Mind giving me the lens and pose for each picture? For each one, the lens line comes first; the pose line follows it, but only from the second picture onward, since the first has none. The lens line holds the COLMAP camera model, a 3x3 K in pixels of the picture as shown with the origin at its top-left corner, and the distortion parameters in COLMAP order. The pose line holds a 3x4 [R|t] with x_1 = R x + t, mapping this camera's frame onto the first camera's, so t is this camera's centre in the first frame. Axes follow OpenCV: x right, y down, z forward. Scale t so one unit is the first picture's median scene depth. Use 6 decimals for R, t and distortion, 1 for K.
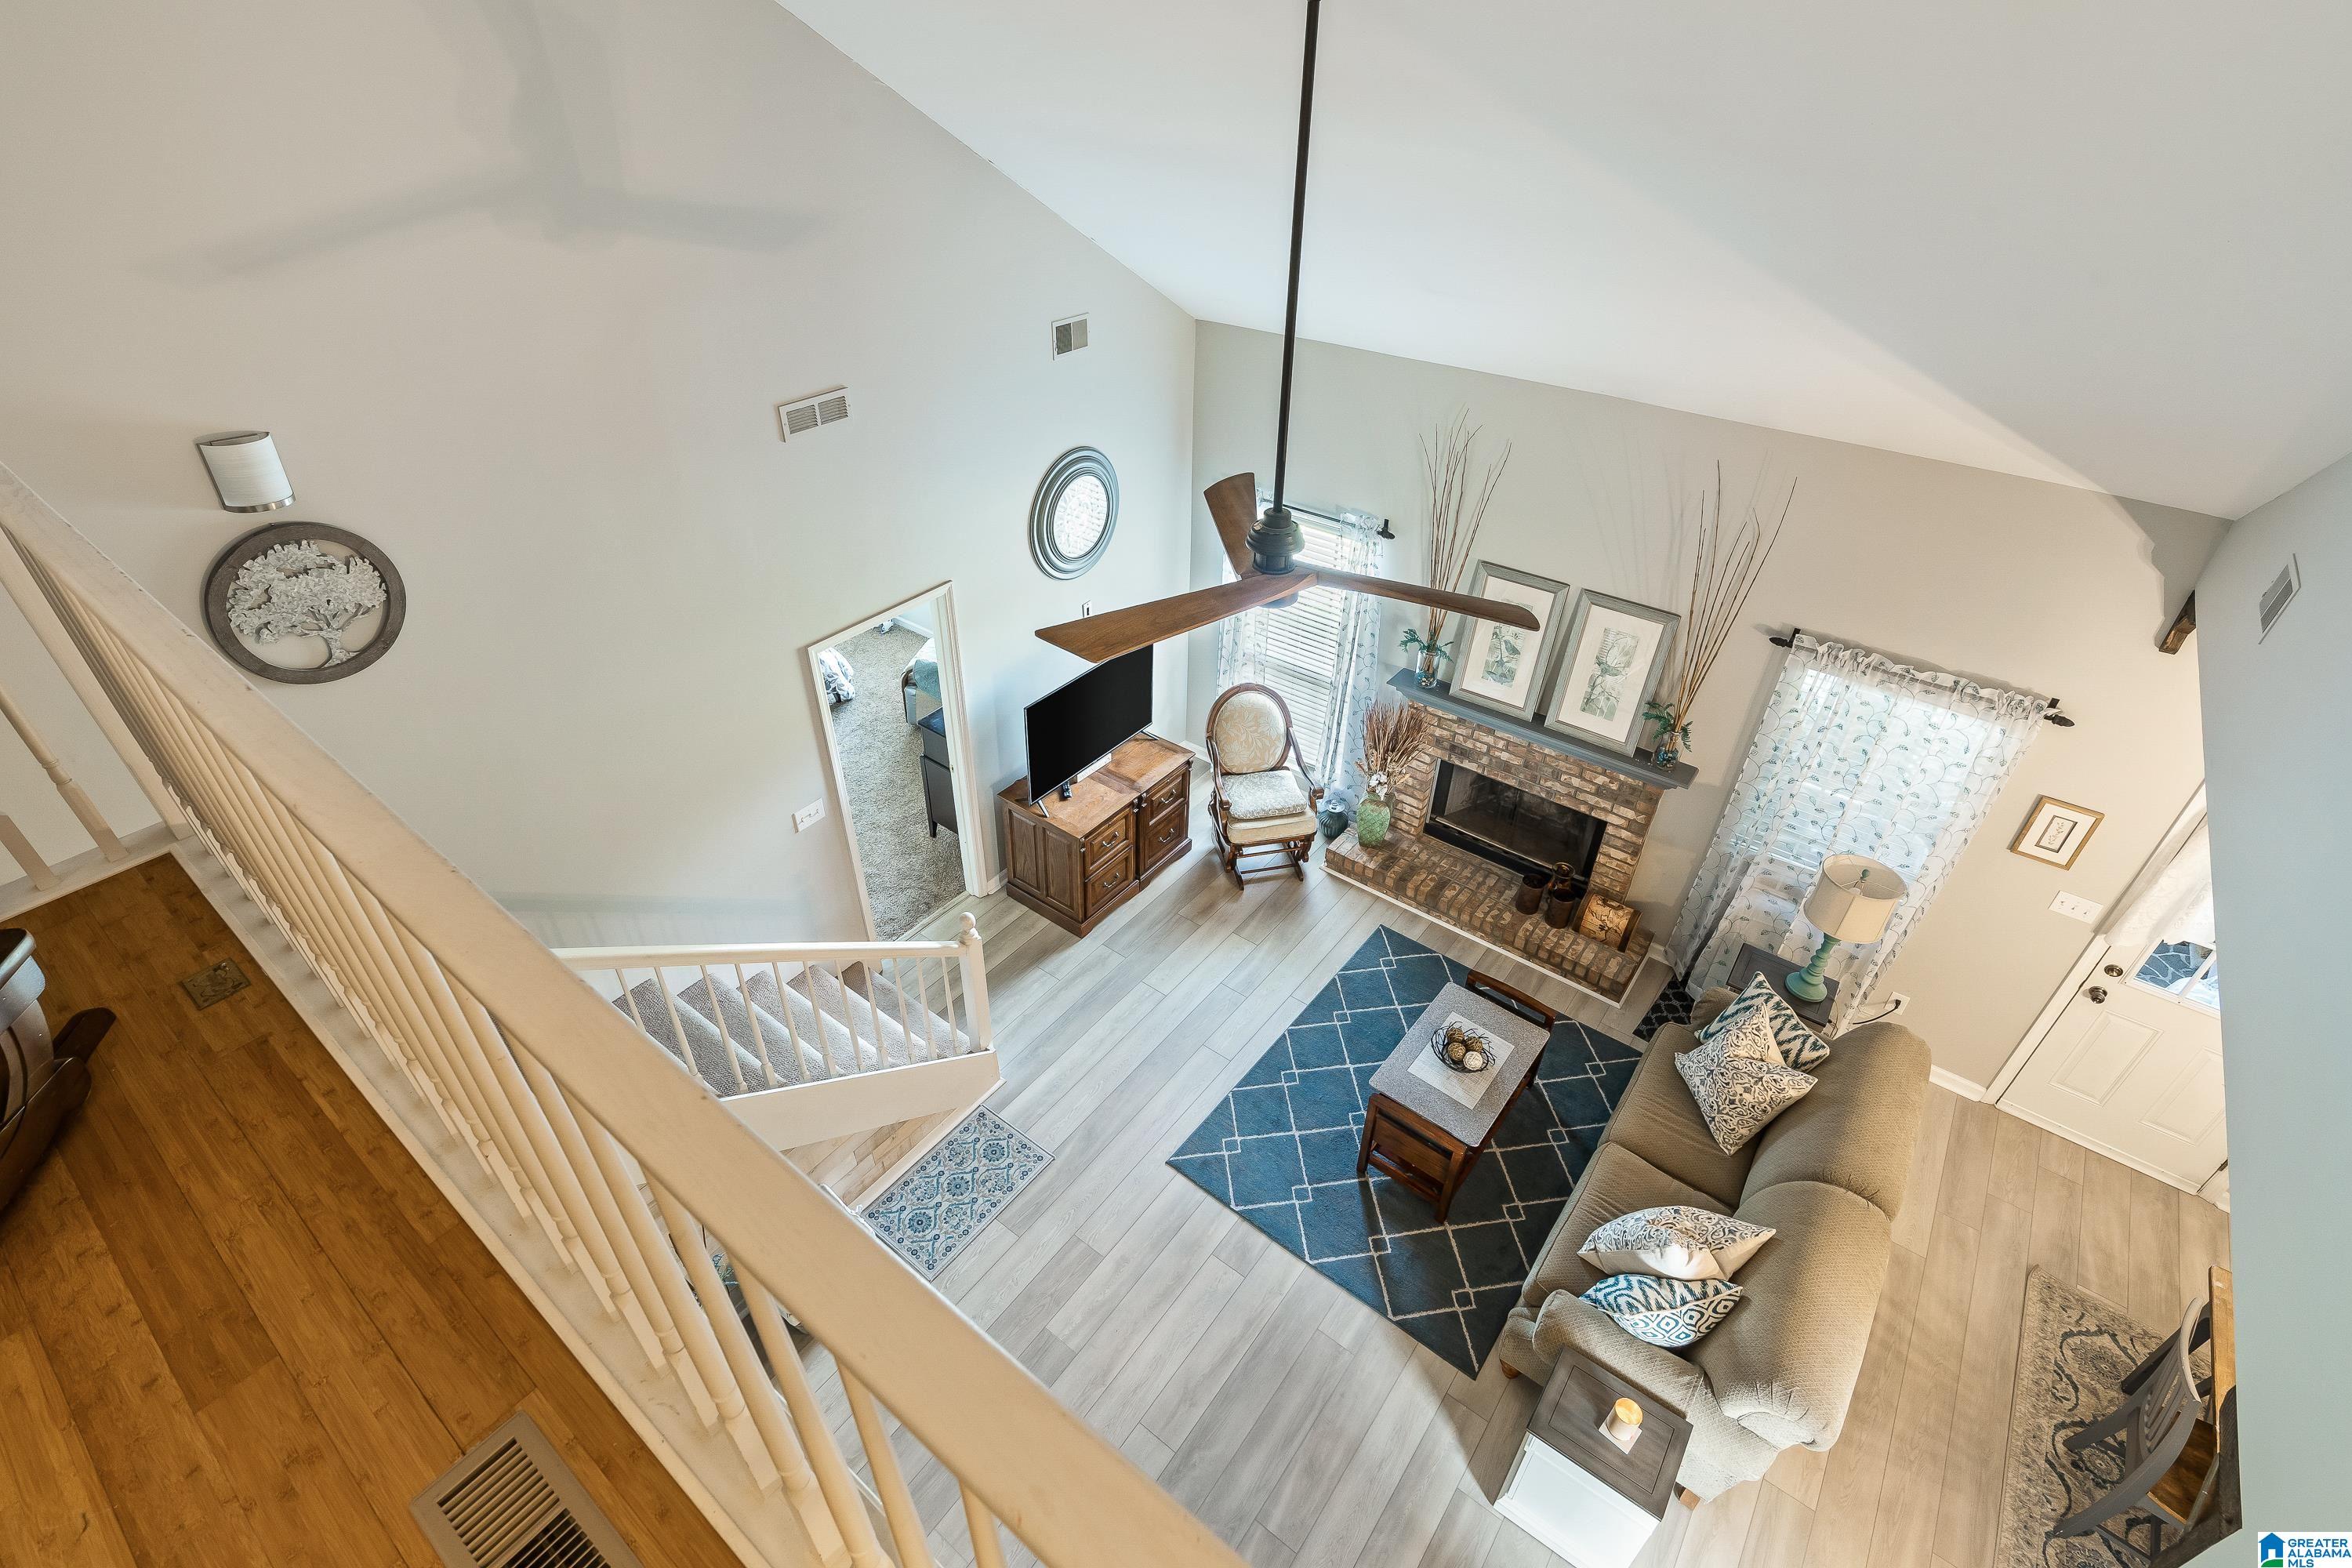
lens RADIAL K [[1078.1, 0, 1163.2], [0, 1078.1, 778.6], [0, 0, 1]] dist [-0.009329, 0.000539]
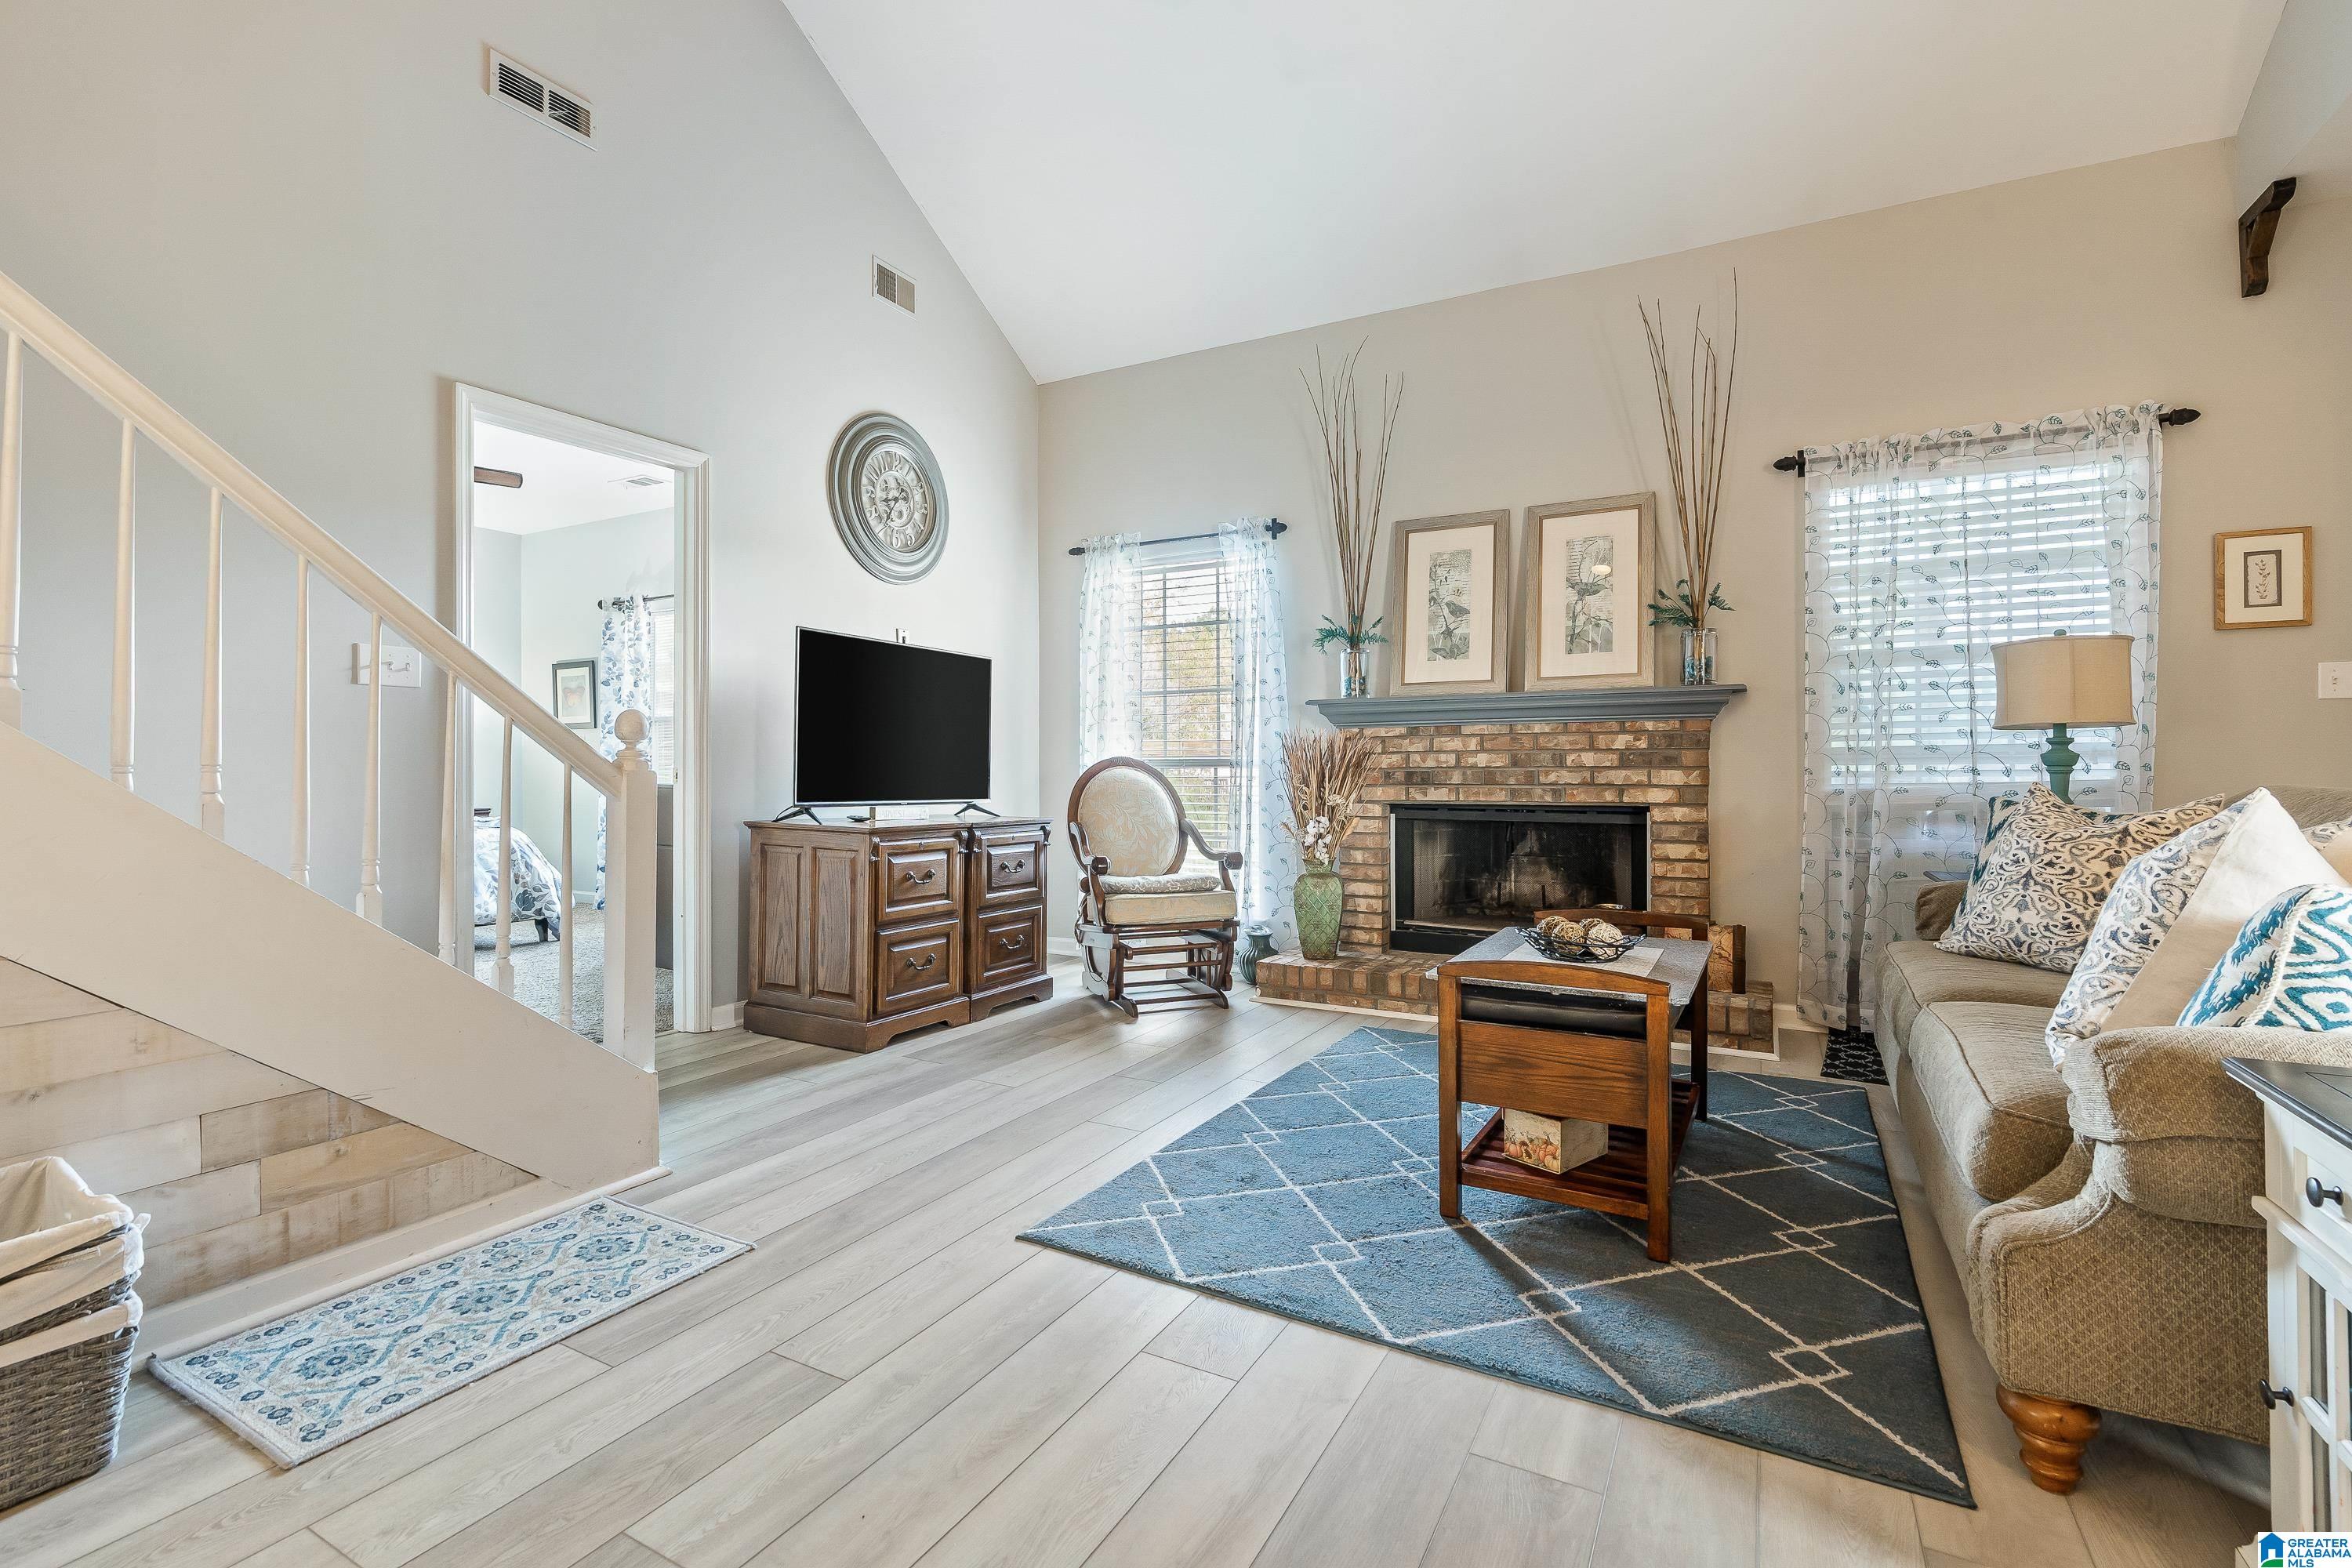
lens RADIAL K [[1078.1, 0, 1161.8], [0, 1078.1, 769.1], [0, 0, 1]] dist [-0.009329, 0.000539]
pose [[0.989813, -0.011313, 0.141922, 0.000774], [0.092070, 0.811207, -0.577466, 0.401047], [-0.108595, 0.584650, 0.803985, 0.465338]]
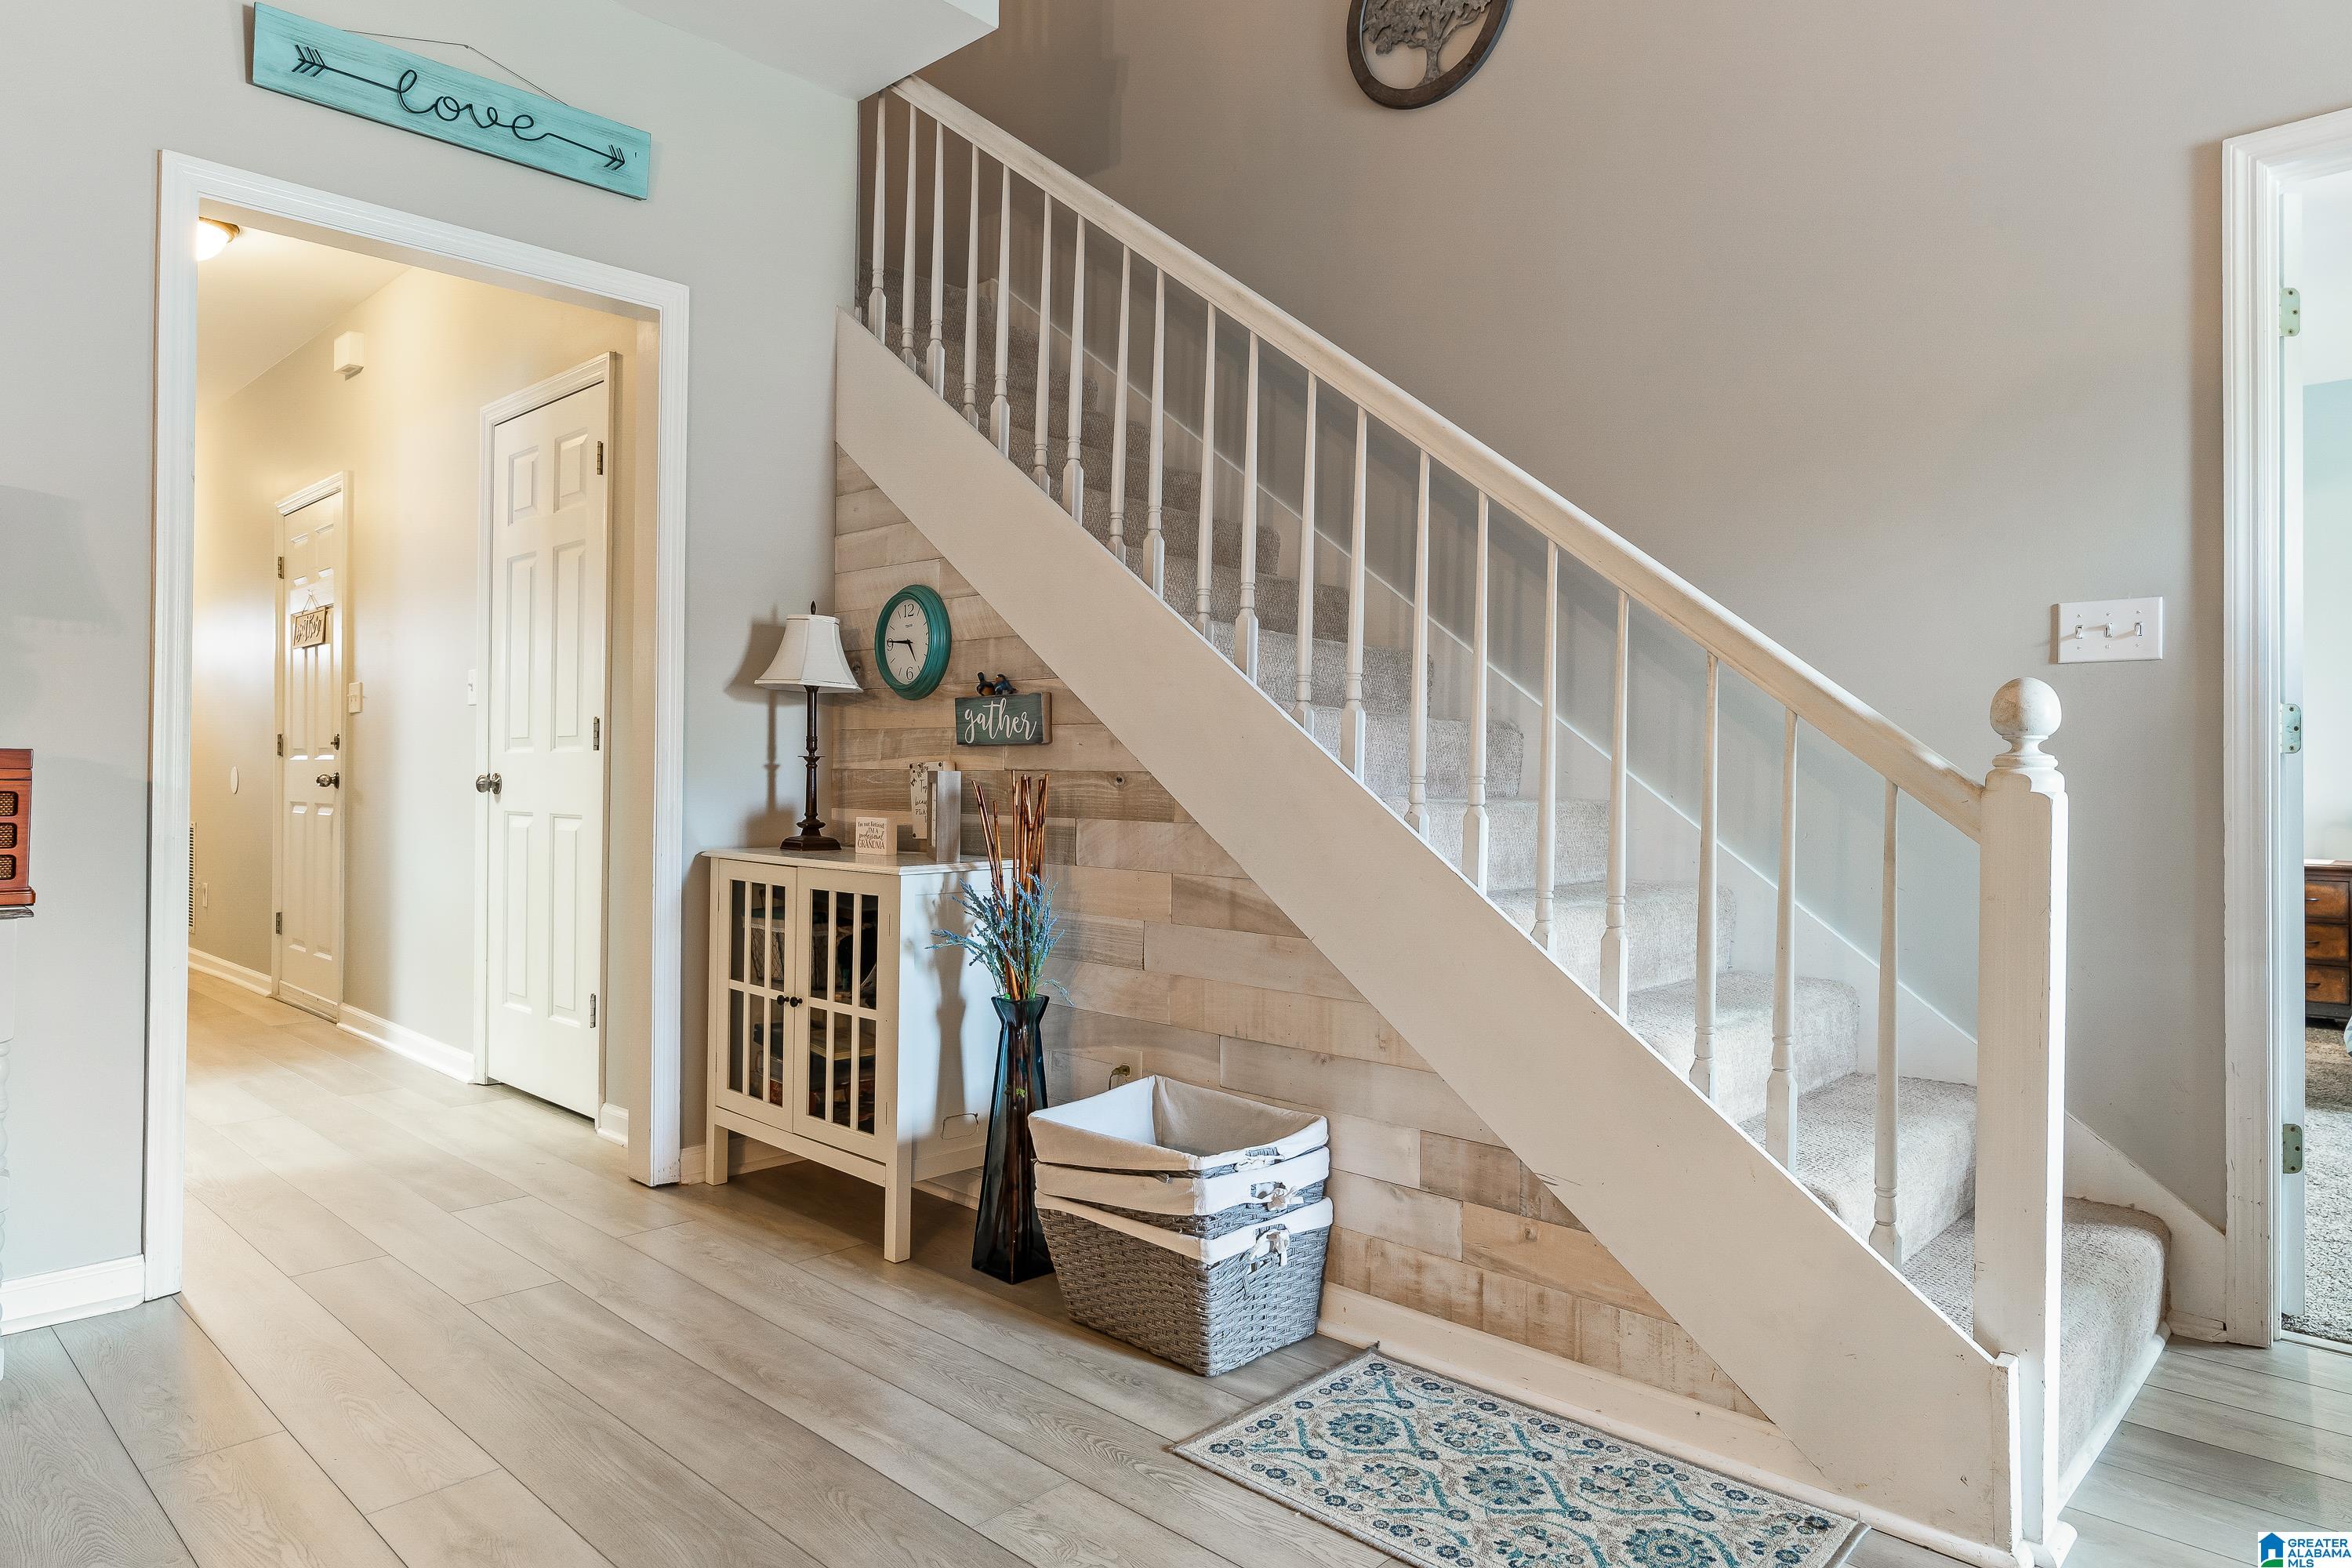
lens RADIAL K [[1402.5, 0, 1135.7], [0, 1402.5, 756.6], [0, 0, 1]] dist [-0.003097, 0.000250]
pose [[-0.117493, -0.022948, -0.992809, 0.177794], [-0.592647, 0.803811, 0.051557, 0.219758], [0.796847, 0.594442, -0.108042, 0.717916]]
